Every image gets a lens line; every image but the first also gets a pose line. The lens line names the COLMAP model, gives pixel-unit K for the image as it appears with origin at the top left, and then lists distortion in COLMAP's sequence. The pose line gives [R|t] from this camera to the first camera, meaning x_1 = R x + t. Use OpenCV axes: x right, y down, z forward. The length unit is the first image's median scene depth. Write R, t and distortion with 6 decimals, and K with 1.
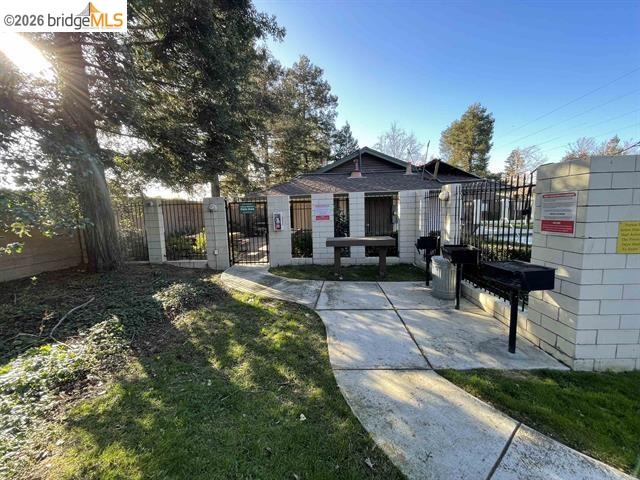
lens RADIAL K [[255.1, 0, 316.5], [0, 255.1, 237.1], [0, 0, 1]] dist [-0.000155, -0.000845]
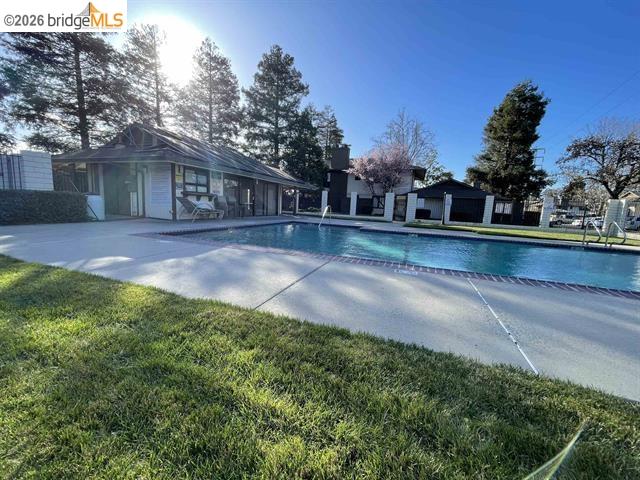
lens RADIAL K [[255.1, 0, 319.3], [0, 255.1, 243.2], [0, 0, 1]] dist [-0.000155, -0.000845]
pose [[0.939295, 0.125066, -0.319505, 0.711889], [-0.113232, 0.992021, 0.055430, 0.012533], [0.323888, -0.015887, 0.945962, 0.079025]]
